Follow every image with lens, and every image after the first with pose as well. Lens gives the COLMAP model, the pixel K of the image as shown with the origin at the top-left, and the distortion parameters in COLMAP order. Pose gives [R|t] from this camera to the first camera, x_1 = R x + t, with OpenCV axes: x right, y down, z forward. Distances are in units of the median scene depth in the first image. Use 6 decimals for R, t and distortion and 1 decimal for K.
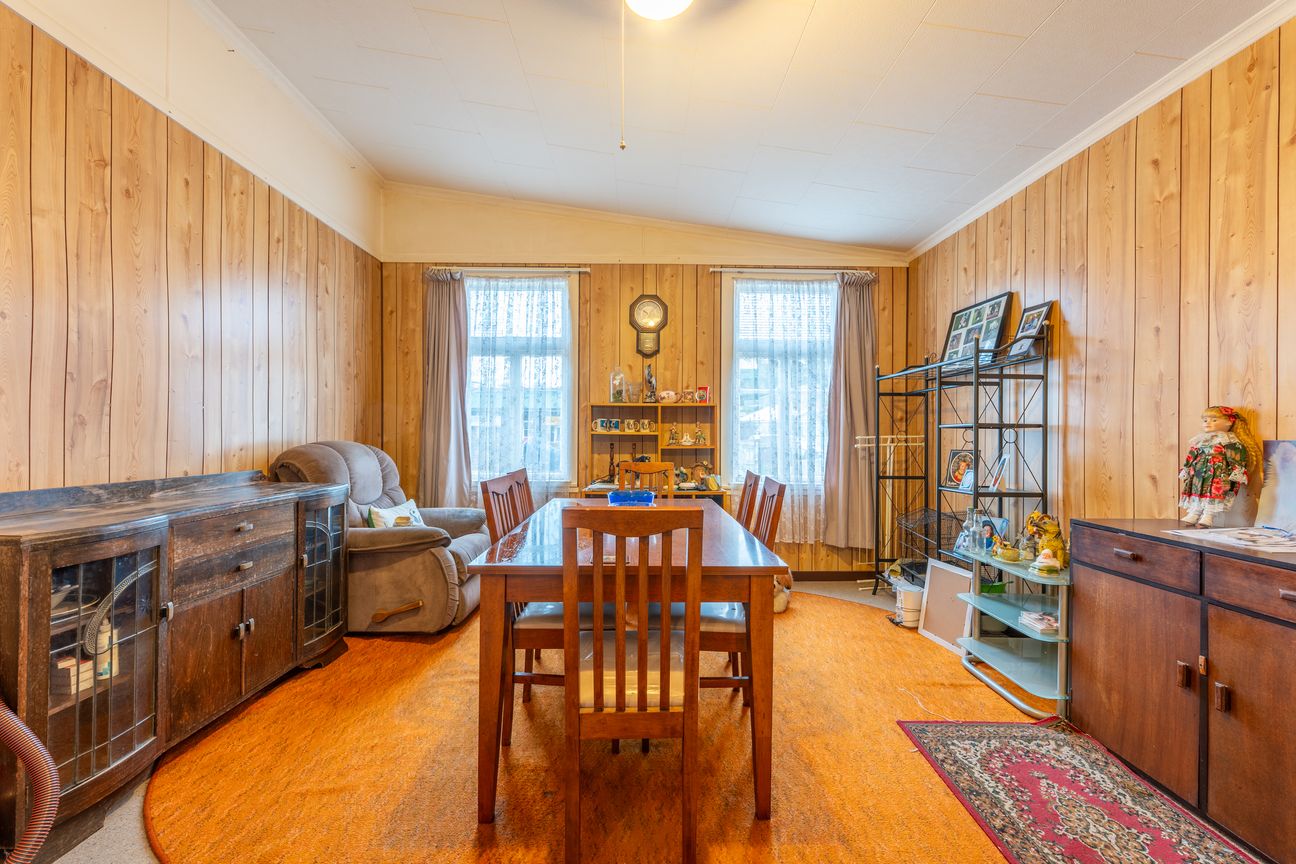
lens RADIAL K [[522.3, 0, 652.6], [0, 522.3, 433.2], [0, 0, 1]] dist [-0.000850, -0.000009]
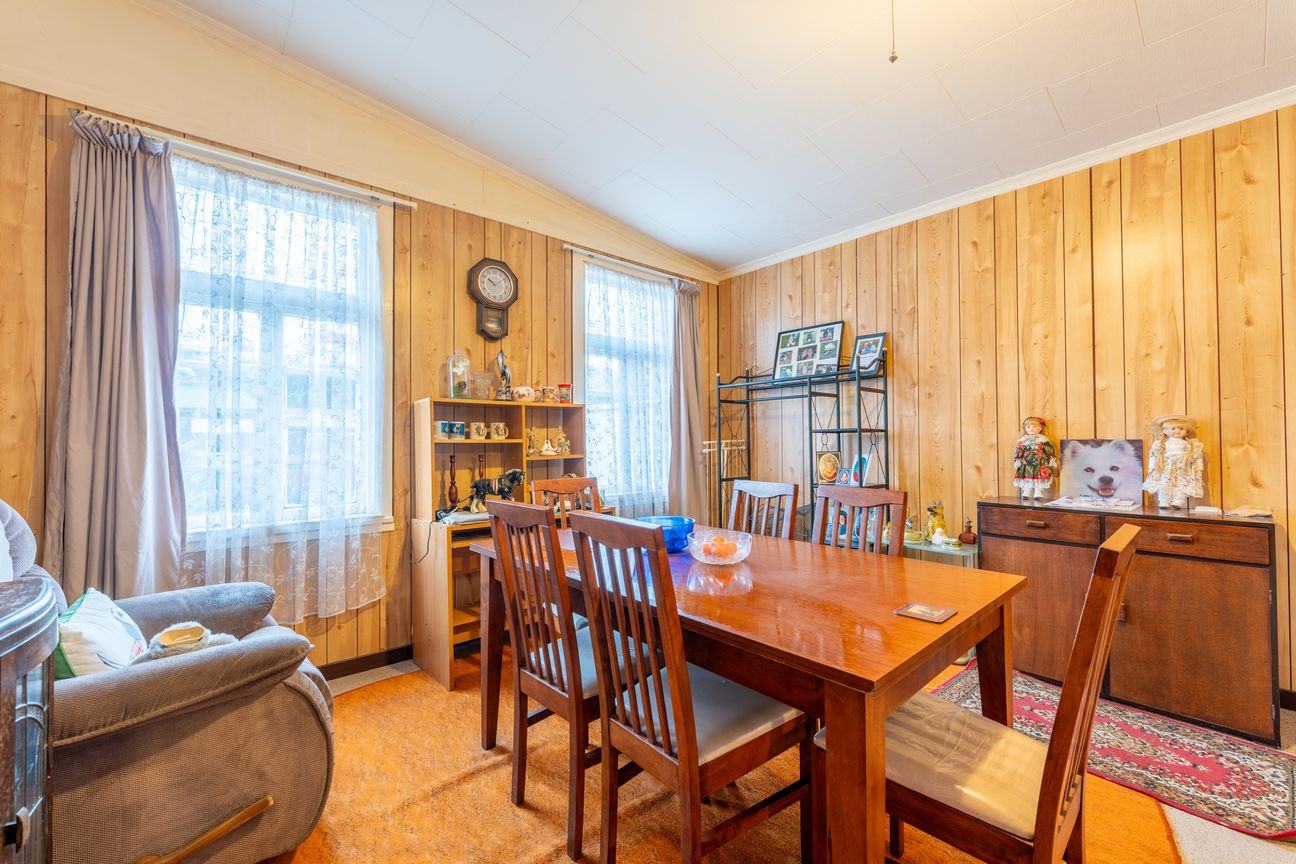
lens RADIAL K [[522.3, 0, 652.4], [0, 522.3, 432.1], [0, 0, 1]] dist [-0.000850, -0.000009]
pose [[0.758128, -0.001757, 0.652103, -0.447961], [0.010962, 0.999889, -0.010050, -0.003679], [-0.652014, 0.014768, 0.758063, 0.368373]]
